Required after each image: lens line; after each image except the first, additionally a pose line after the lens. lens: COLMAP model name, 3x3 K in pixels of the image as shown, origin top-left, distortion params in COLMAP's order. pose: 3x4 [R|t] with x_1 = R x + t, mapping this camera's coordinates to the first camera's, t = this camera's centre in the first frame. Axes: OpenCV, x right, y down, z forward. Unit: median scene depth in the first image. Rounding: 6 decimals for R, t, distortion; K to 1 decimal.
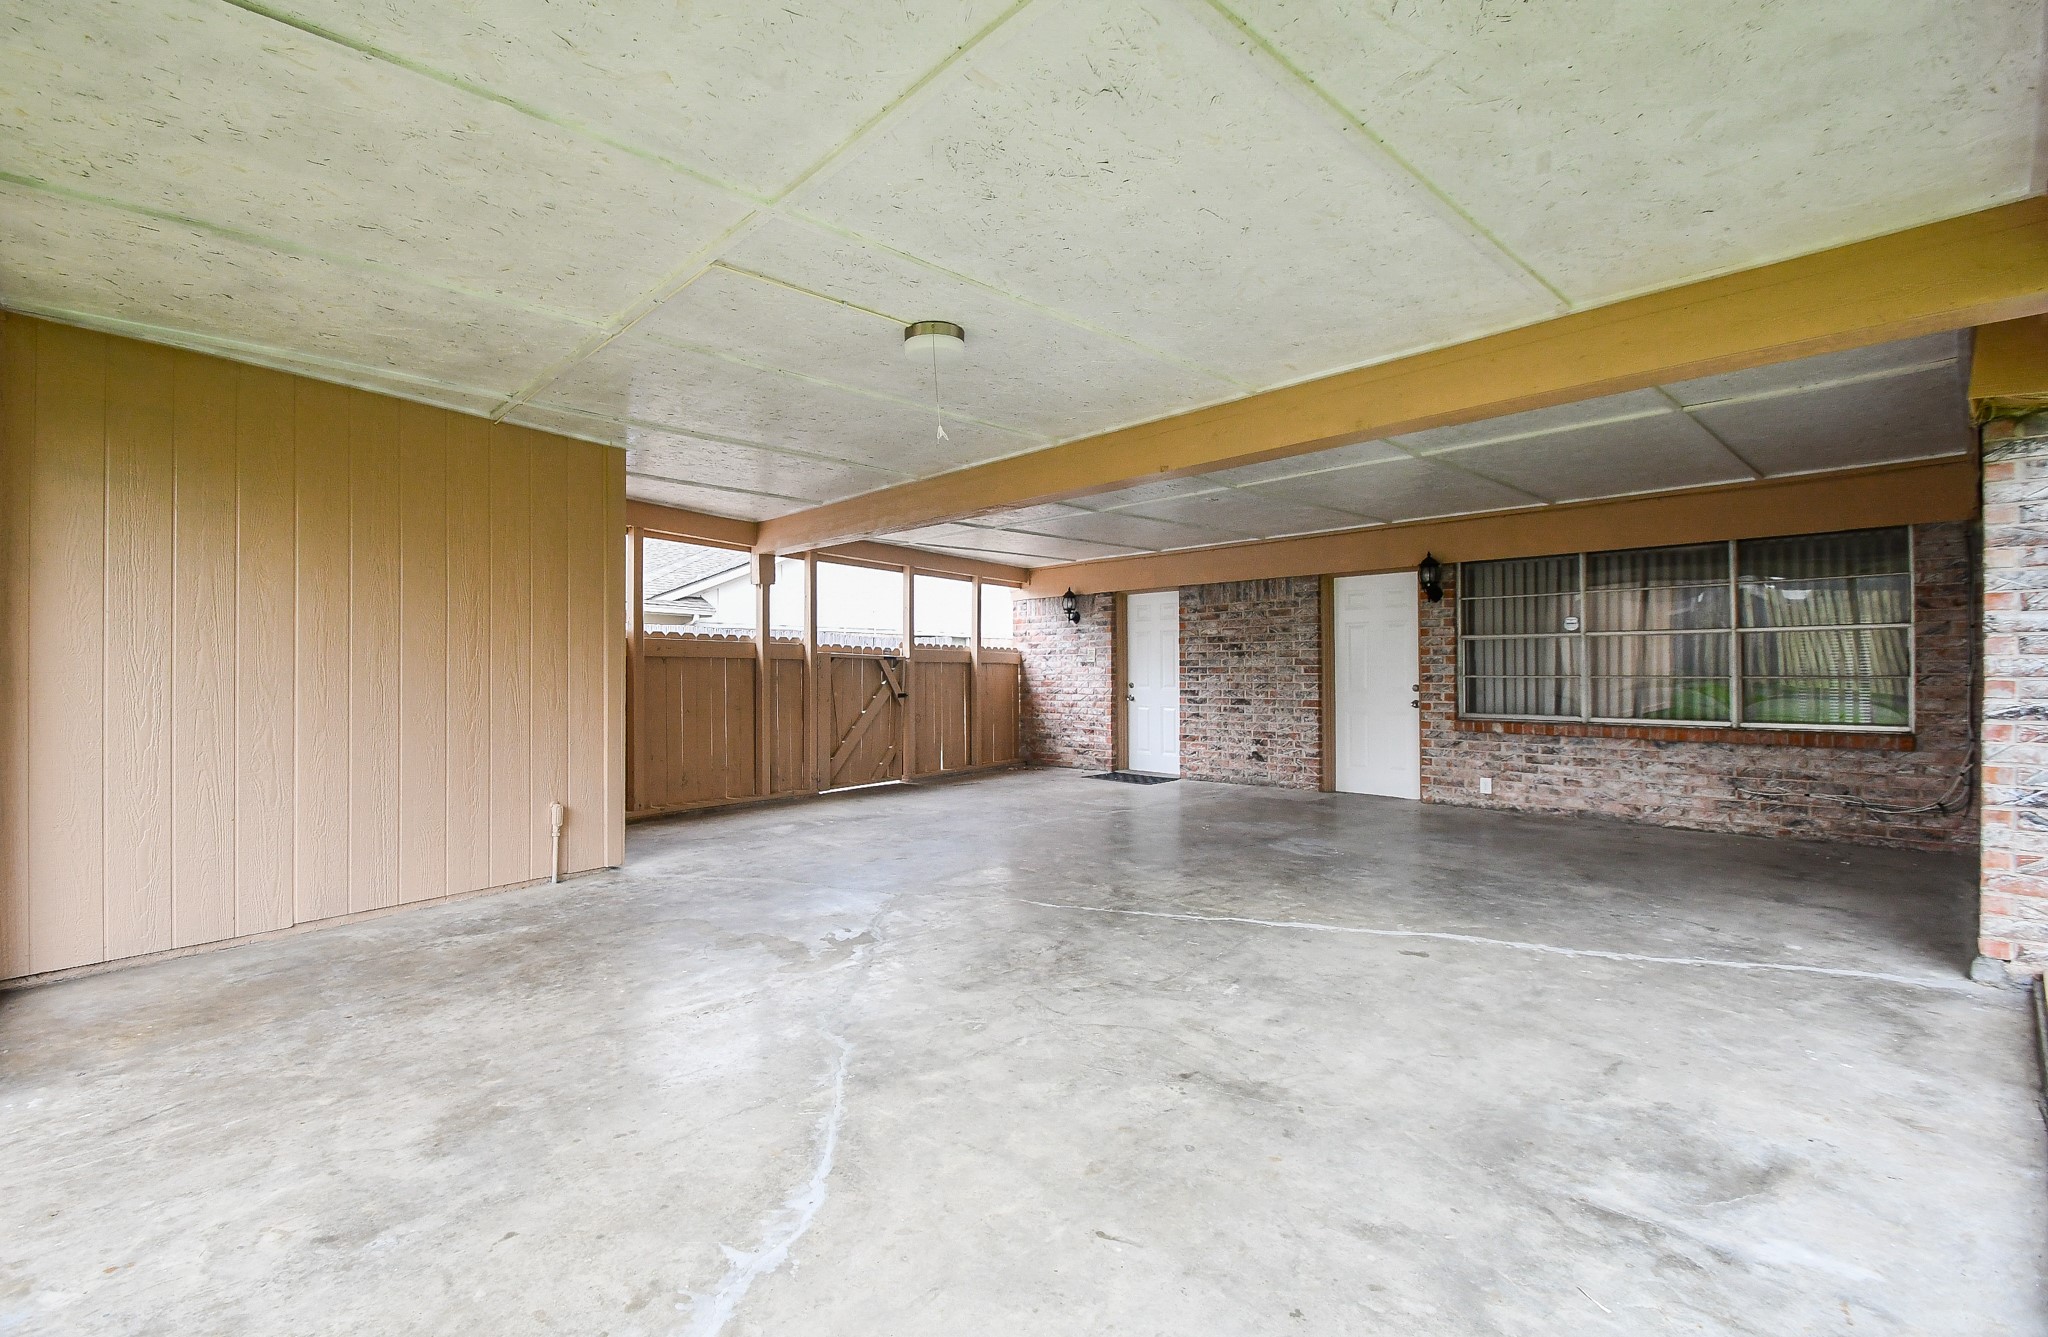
lens RADIAL K [[908.7, 0, 990.9], [0, 908.7, 652.0], [0, 0, 1]] dist [-0.004336, -0.001774]
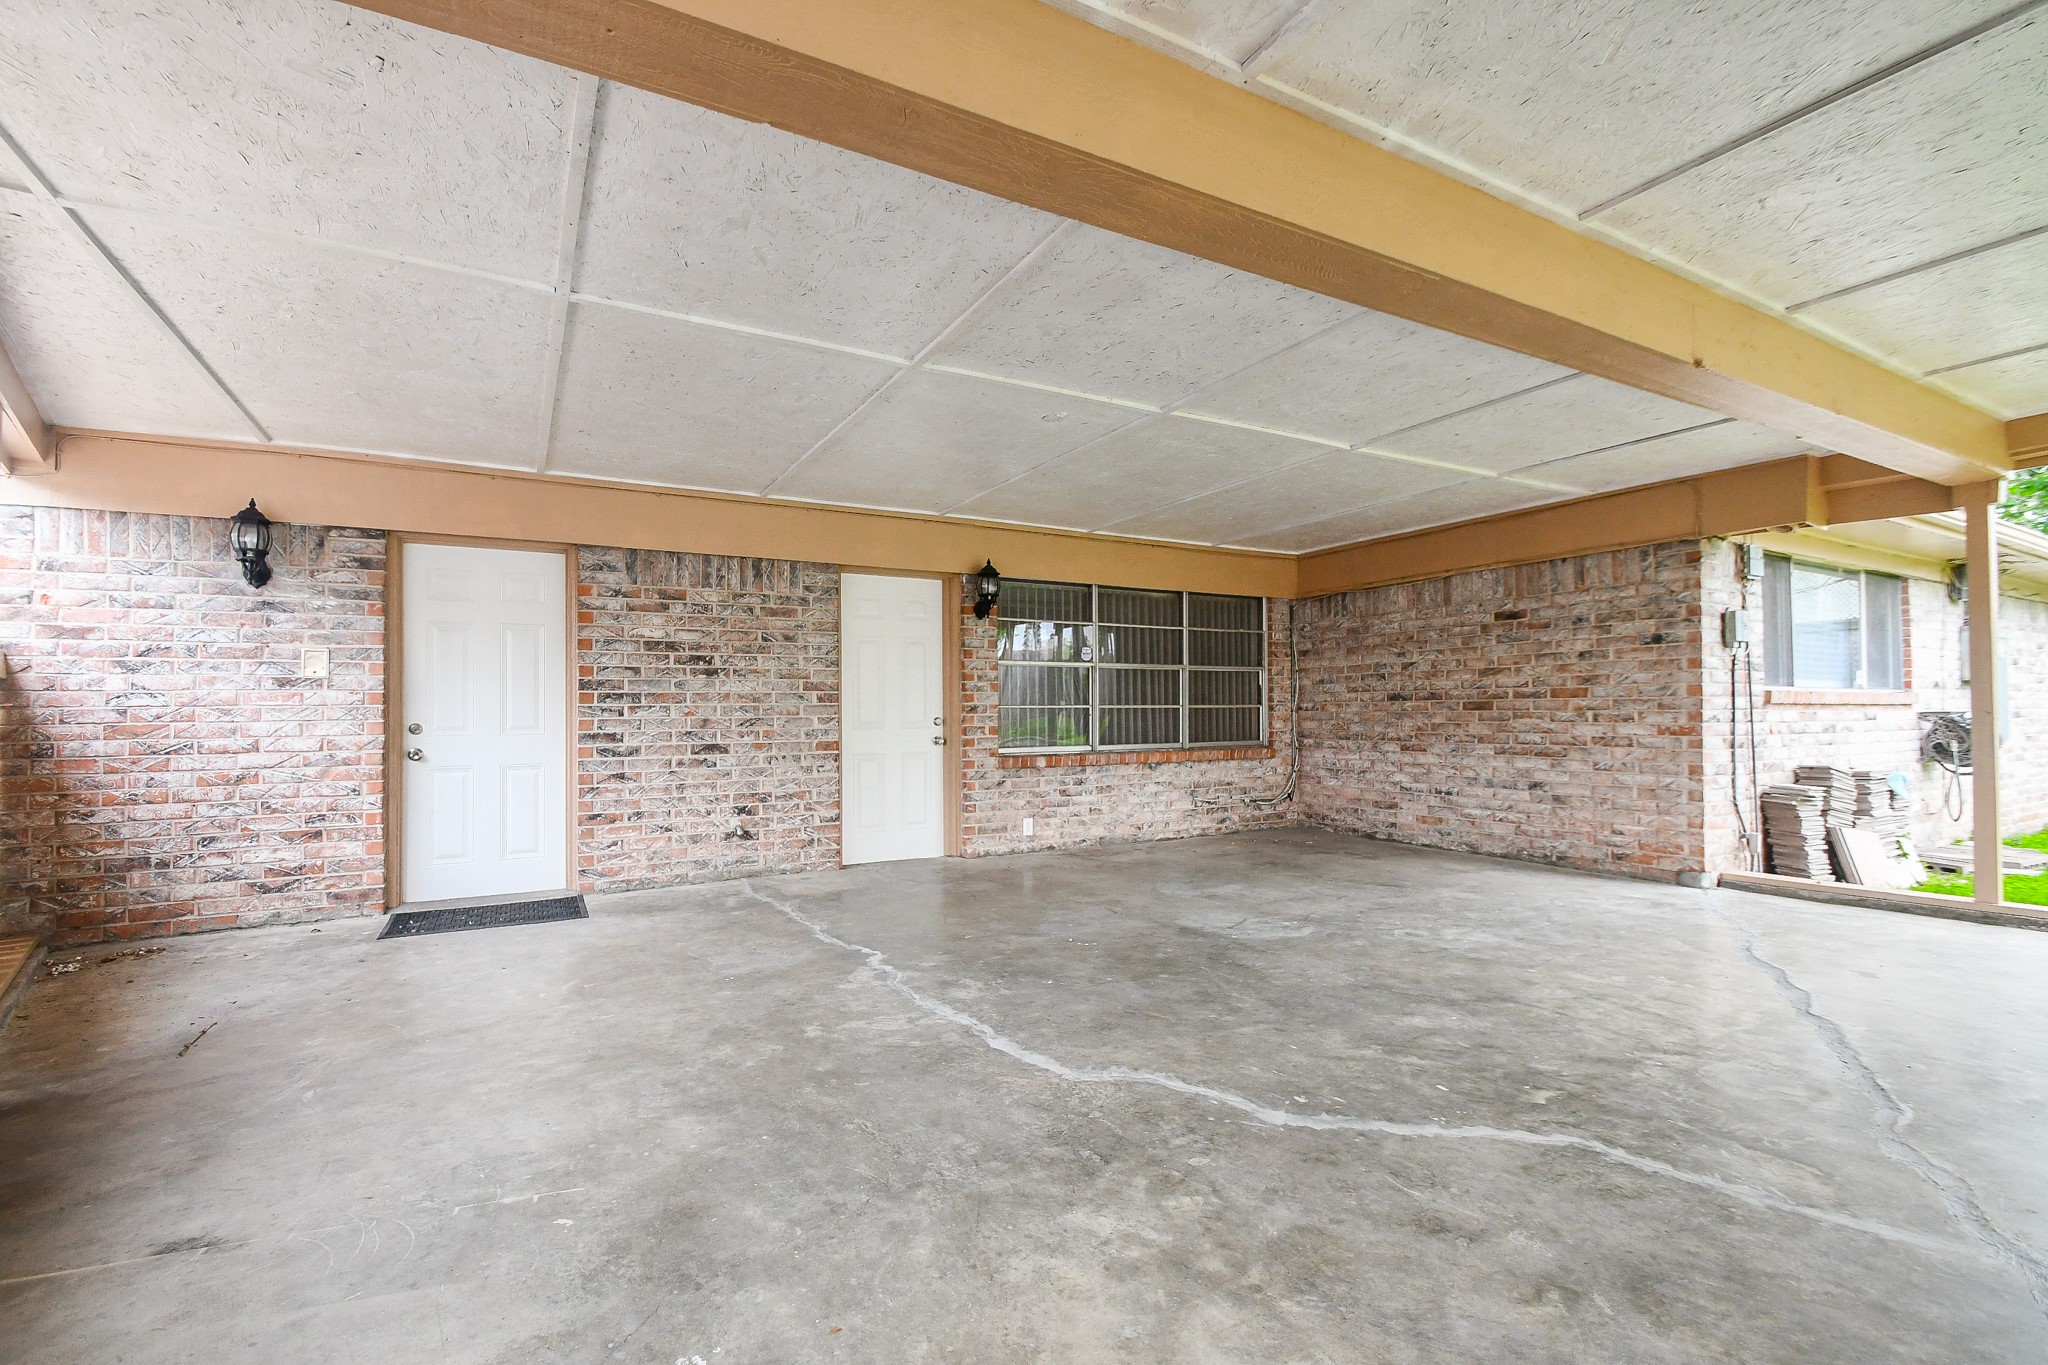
lens RADIAL K [[894.6, 0, 1003.0], [0, 894.6, 692.4], [0, 0, 1]] dist [0.019514, -0.012251]
pose [[0.241484, 0.023720, 0.970115, -0.284898], [-0.014158, 0.999681, -0.020919, 0.027386], [-0.970302, -0.008683, 0.241743, 0.690581]]
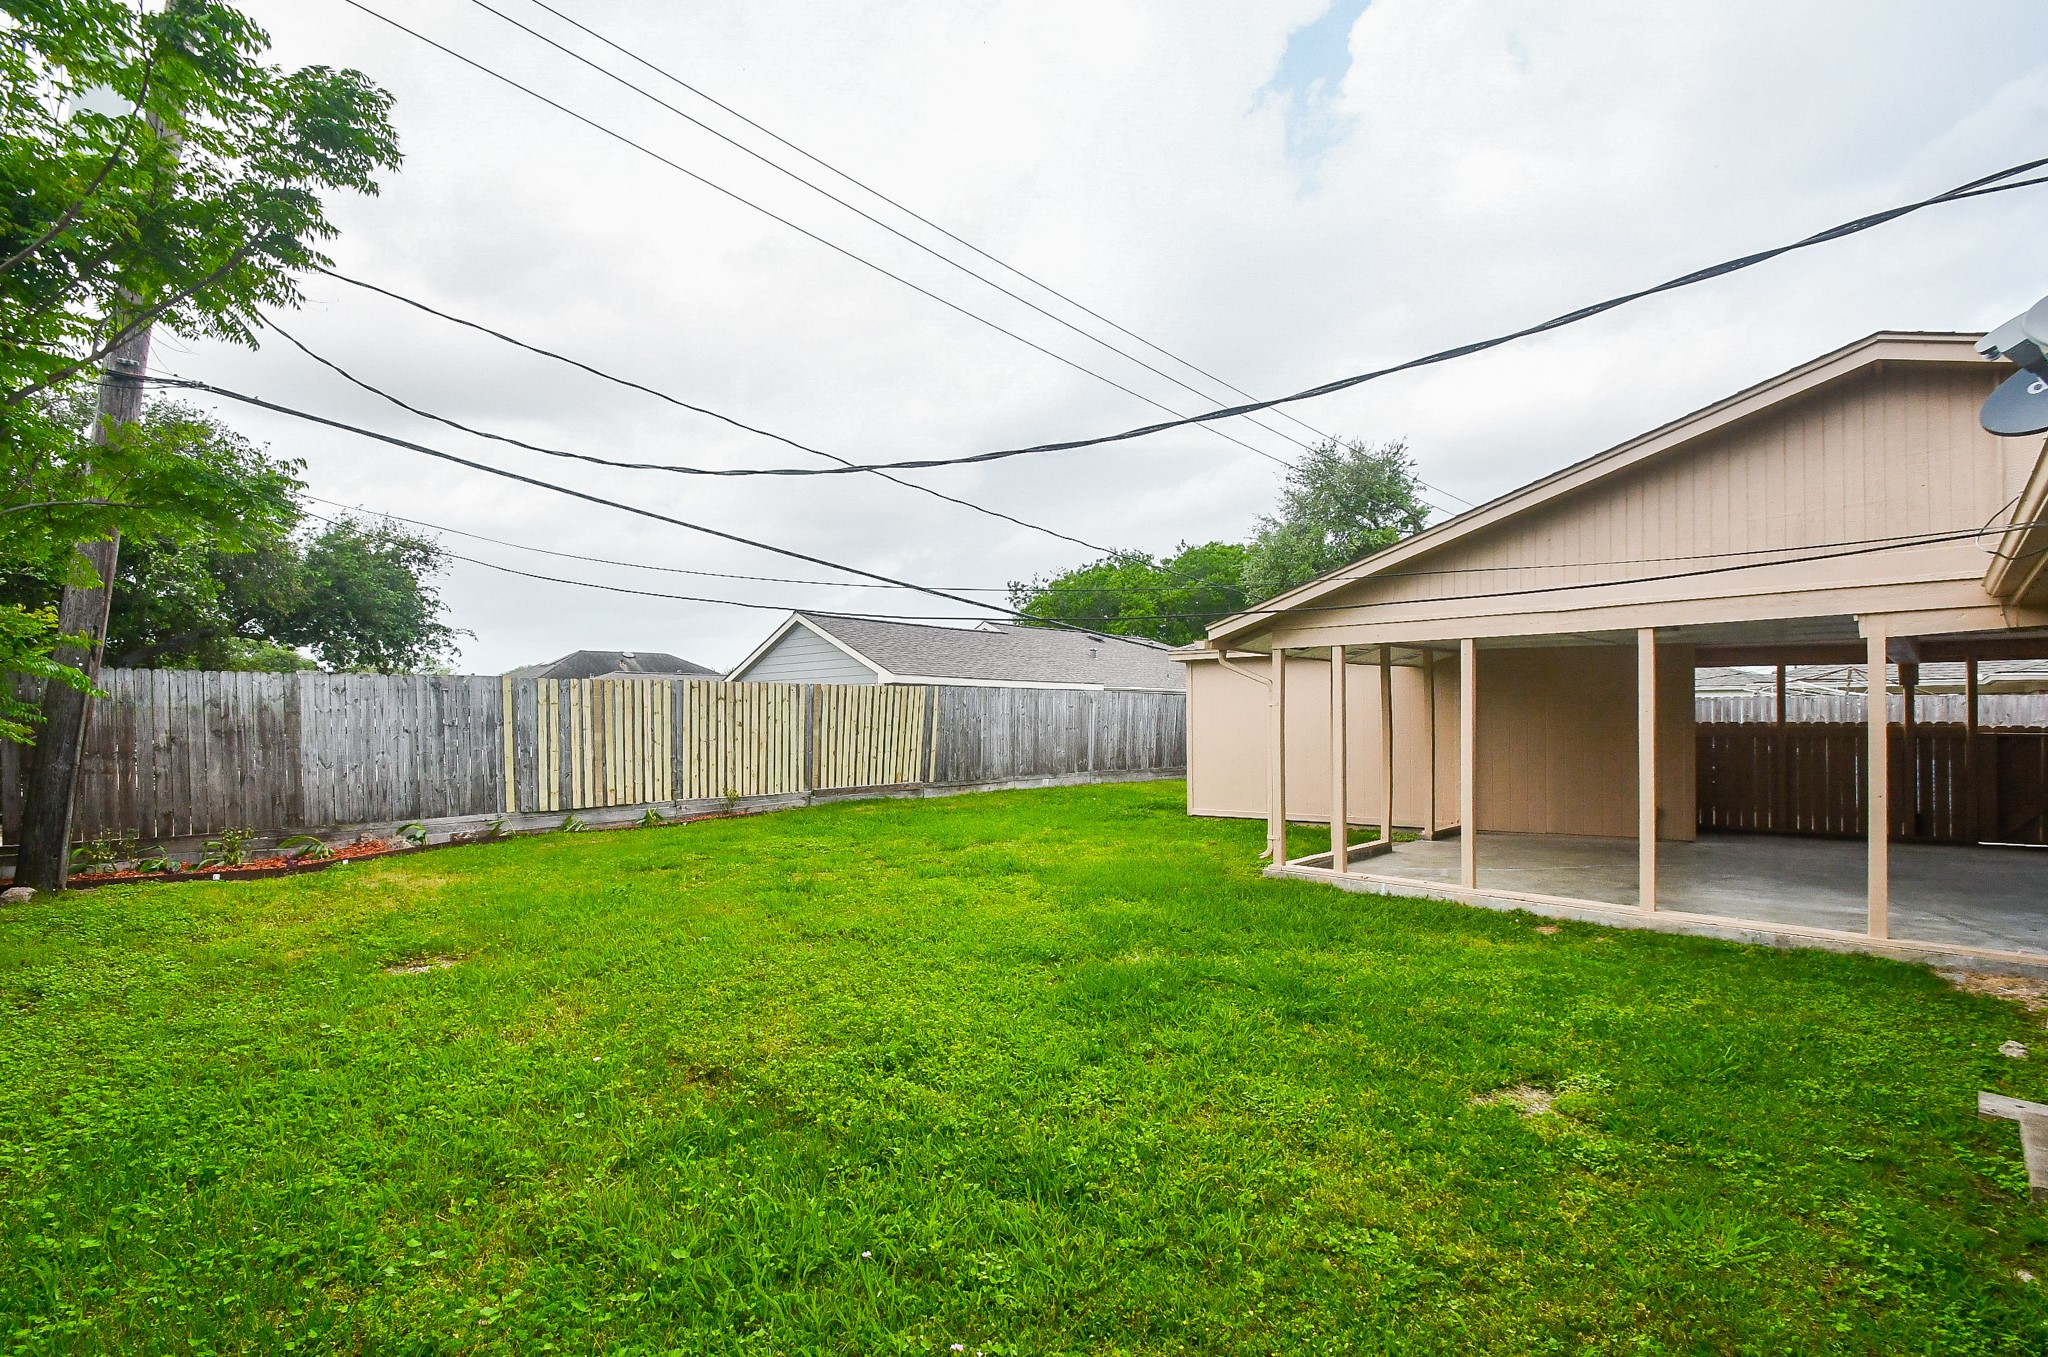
lens RADIAL K [[894.6, 0, 1037.6], [0, 894.6, 726.1], [0, 0, 1]] dist [0.019514, -0.012251]
pose [[0.092799, 0.009115, -0.995643, 0.938851], [0.026537, 0.999580, 0.011625, -0.055322], [0.995331, -0.027500, 0.092518, -0.417519]]
